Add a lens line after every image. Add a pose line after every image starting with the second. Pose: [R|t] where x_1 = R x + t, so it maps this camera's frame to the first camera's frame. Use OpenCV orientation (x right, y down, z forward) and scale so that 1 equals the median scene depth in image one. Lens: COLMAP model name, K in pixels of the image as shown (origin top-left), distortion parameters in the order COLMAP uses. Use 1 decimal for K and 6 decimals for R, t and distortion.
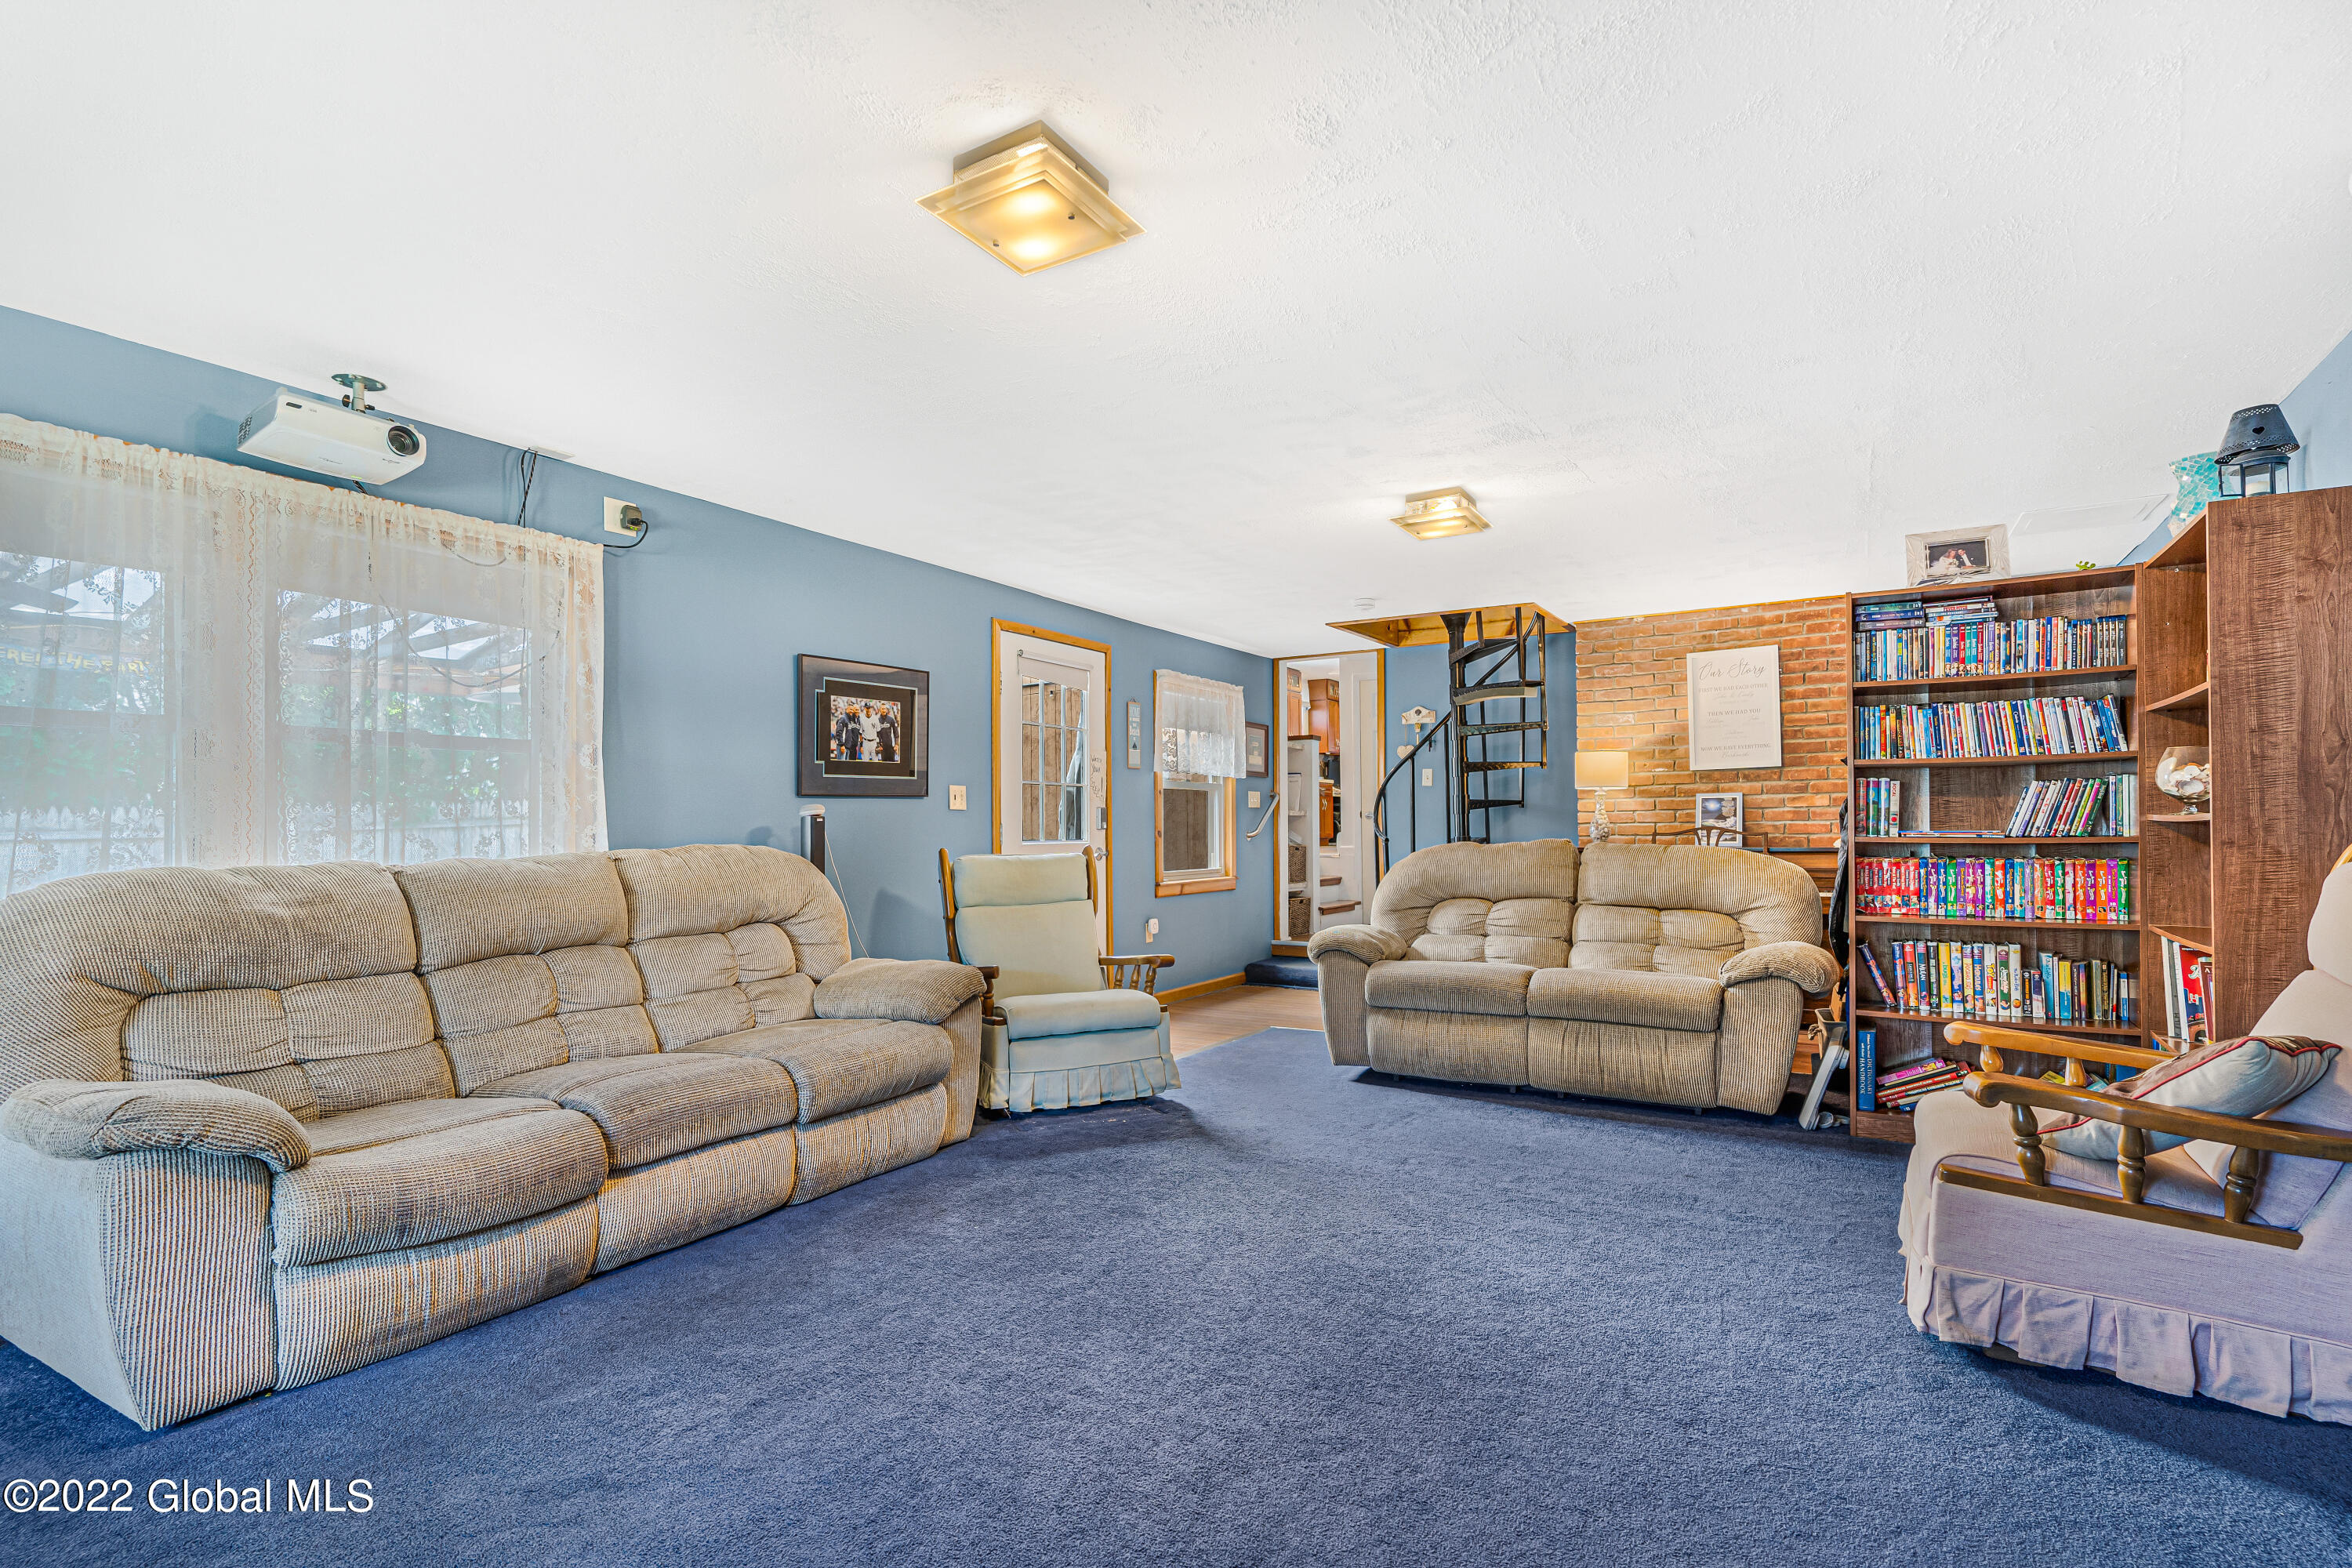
lens RADIAL K [[1130.5, 0, 1174.5], [0, 1130.5, 810.3], [0, 0, 1]] dist [0.001406, 0.000489]
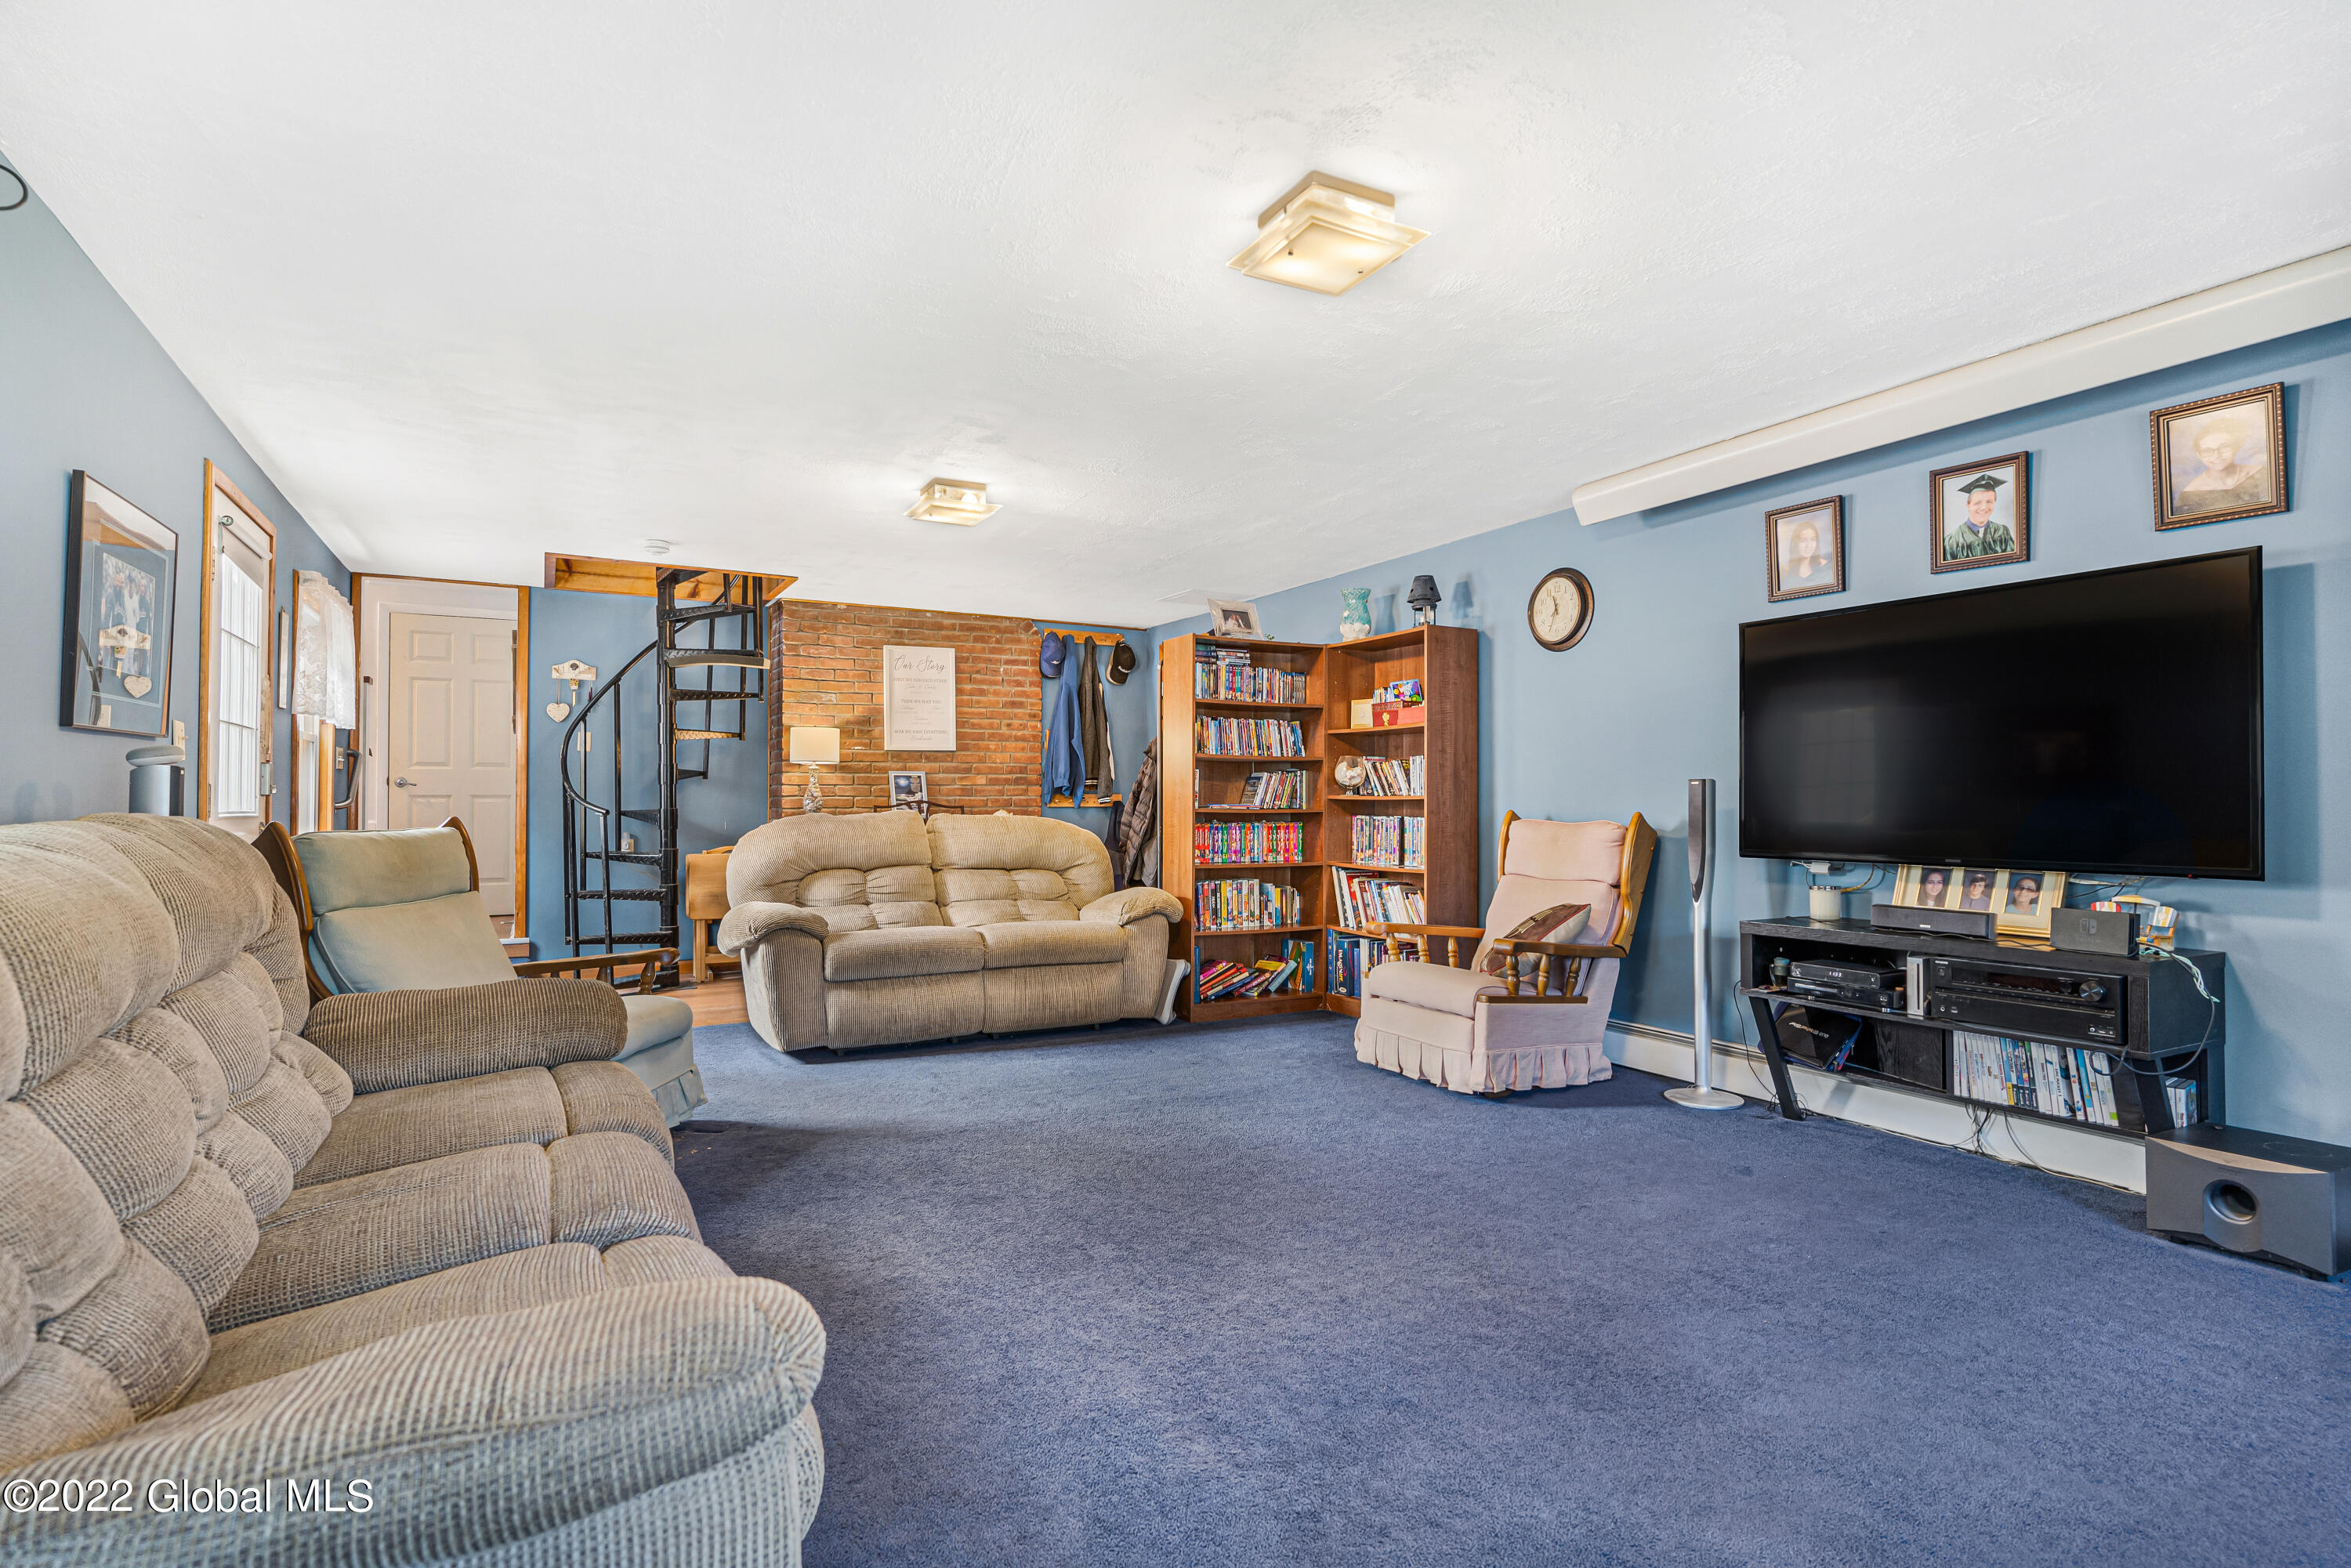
lens RADIAL K [[1153.4, 0, 1175.5], [0, 1153.4, 784.0], [0, 0, 1]] dist [-0.000146, 0.000176]
pose [[0.508696, 0.022534, 0.860651, -0.533213], [-0.021354, 0.999680, -0.013552, 0.010864], [-0.860681, -0.011484, 0.509014, 0.245414]]
